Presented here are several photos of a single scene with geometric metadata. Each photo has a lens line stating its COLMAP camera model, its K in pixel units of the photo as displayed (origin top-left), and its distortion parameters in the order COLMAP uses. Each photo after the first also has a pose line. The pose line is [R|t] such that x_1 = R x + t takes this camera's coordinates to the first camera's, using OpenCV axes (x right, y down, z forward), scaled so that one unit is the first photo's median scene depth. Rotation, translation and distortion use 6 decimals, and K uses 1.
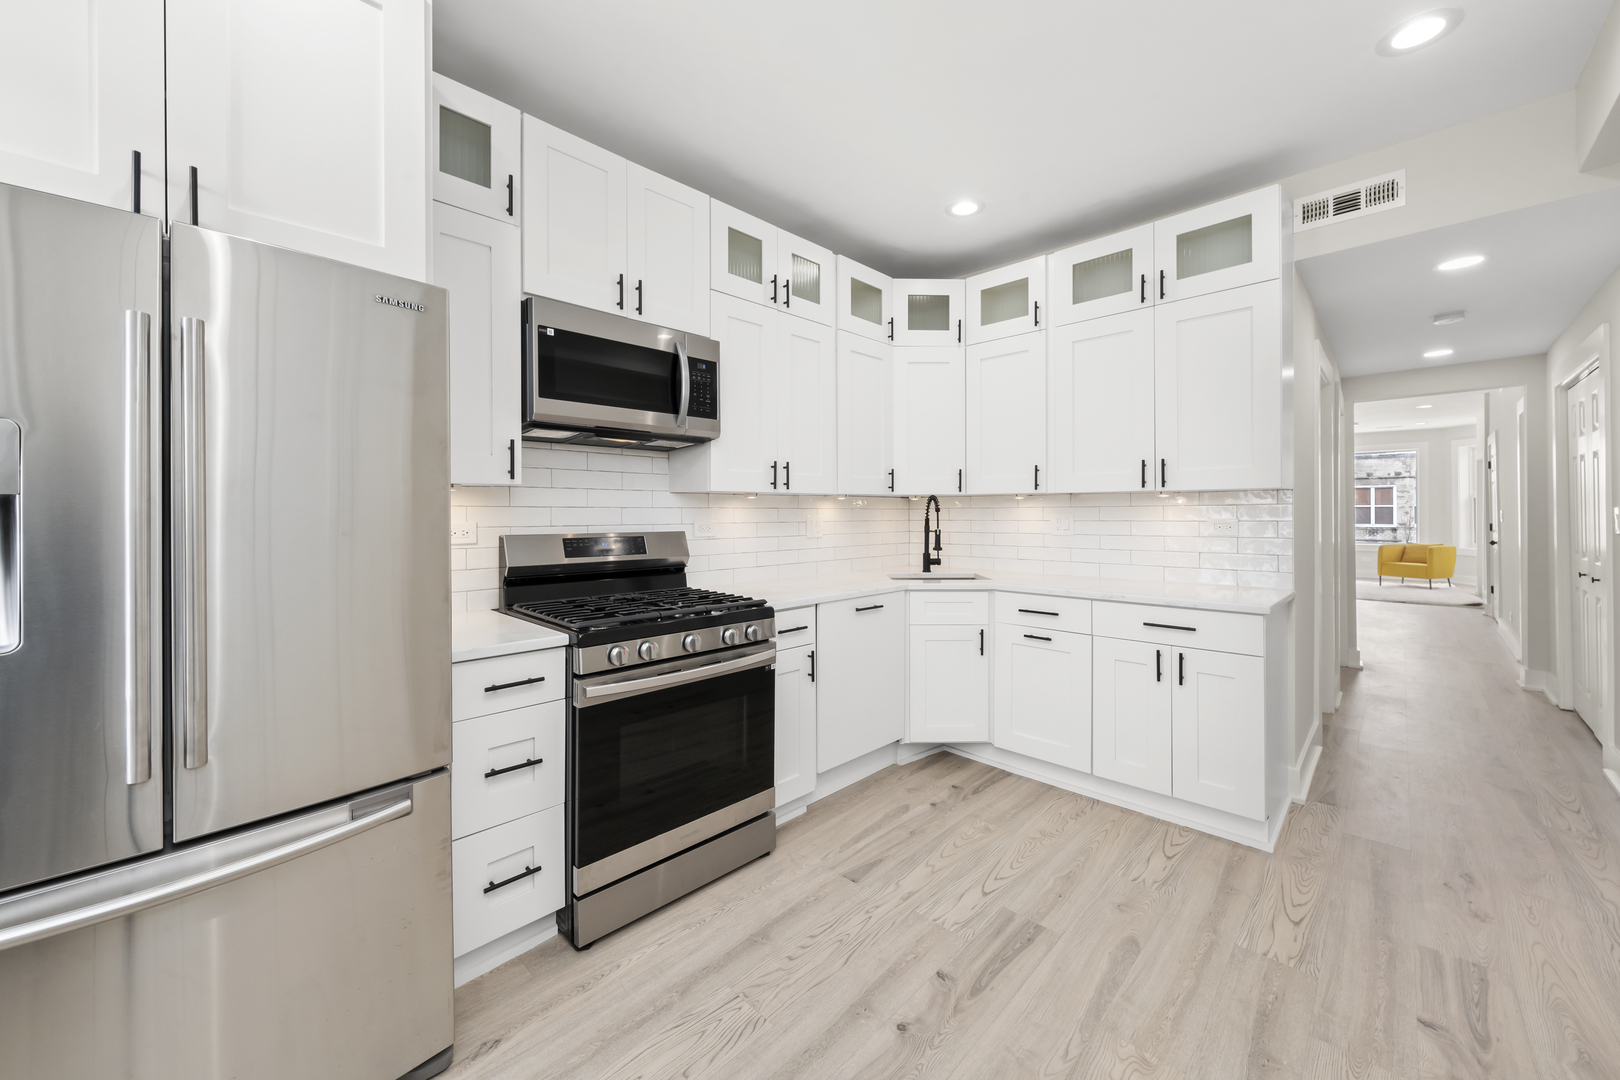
lens RADIAL K [[617.8, 0, 791.0], [0, 617.8, 517.6], [0, 0, 1]] dist [0.002194, 0.000201]
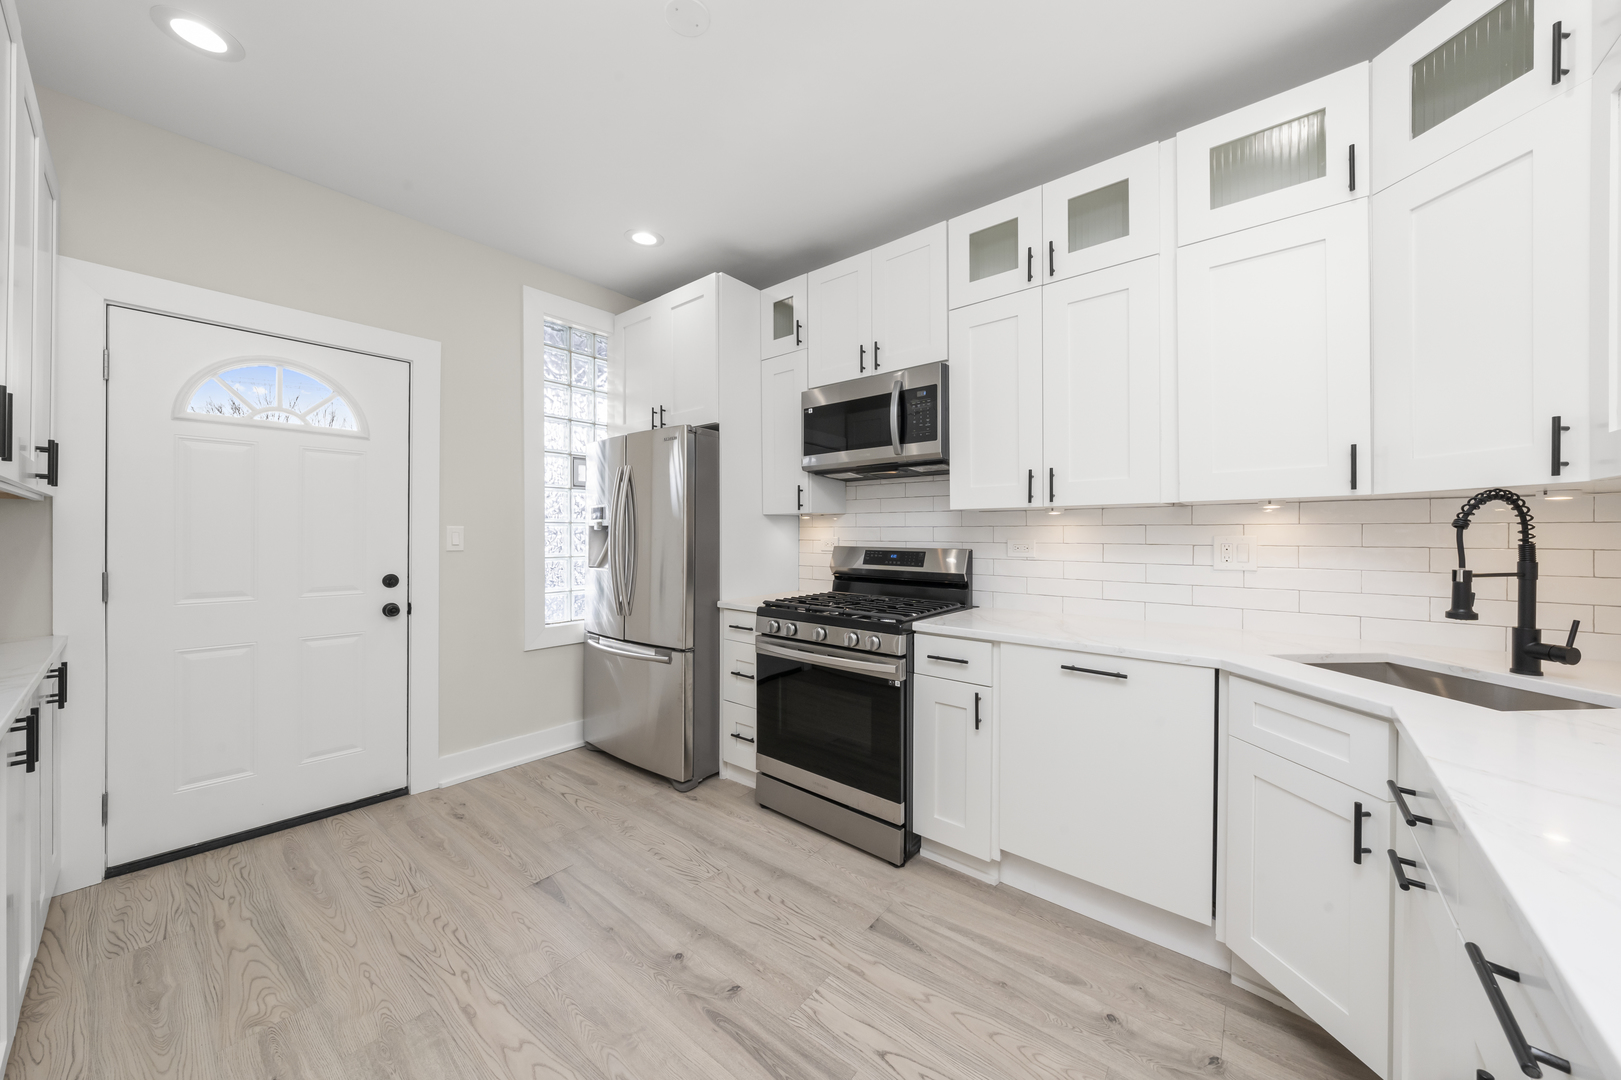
lens RADIAL K [[561.6, 0, 810.5], [0, 561.6, 540.0], [0, 0, 1]] dist [0.000032, 0.000153]
pose [[0.100463, 0.015003, -0.994828, 0.874027], [-0.008285, 0.999864, 0.014242, -0.005218], [0.994906, 0.006812, 0.100574, 0.775442]]
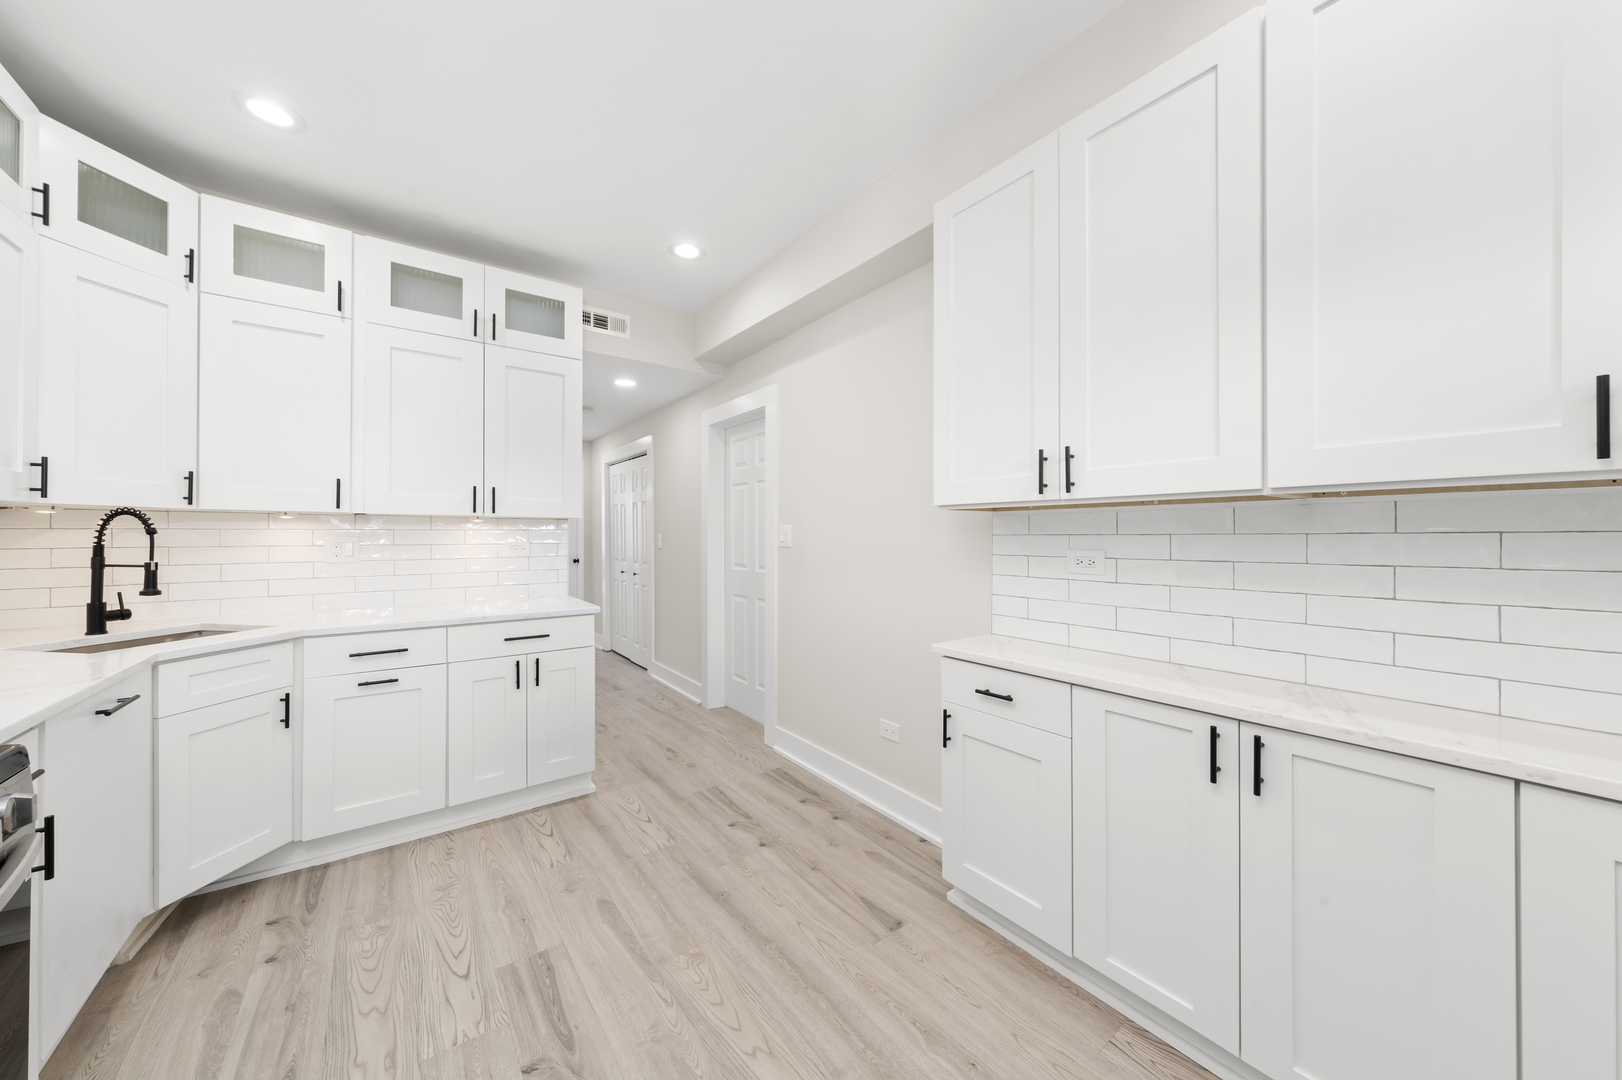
lens RADIAL K [[561.9, 0, 811.0], [0, 561.9, 540.0], [0, 0, 1]] dist [0.000032, 0.000153]
pose [[0.138733, -0.003724, 0.990323, -0.362458], [0.006639, 0.999974, 0.002830, -0.001311], [-0.990308, 0.006182, 0.138755, 0.374552]]
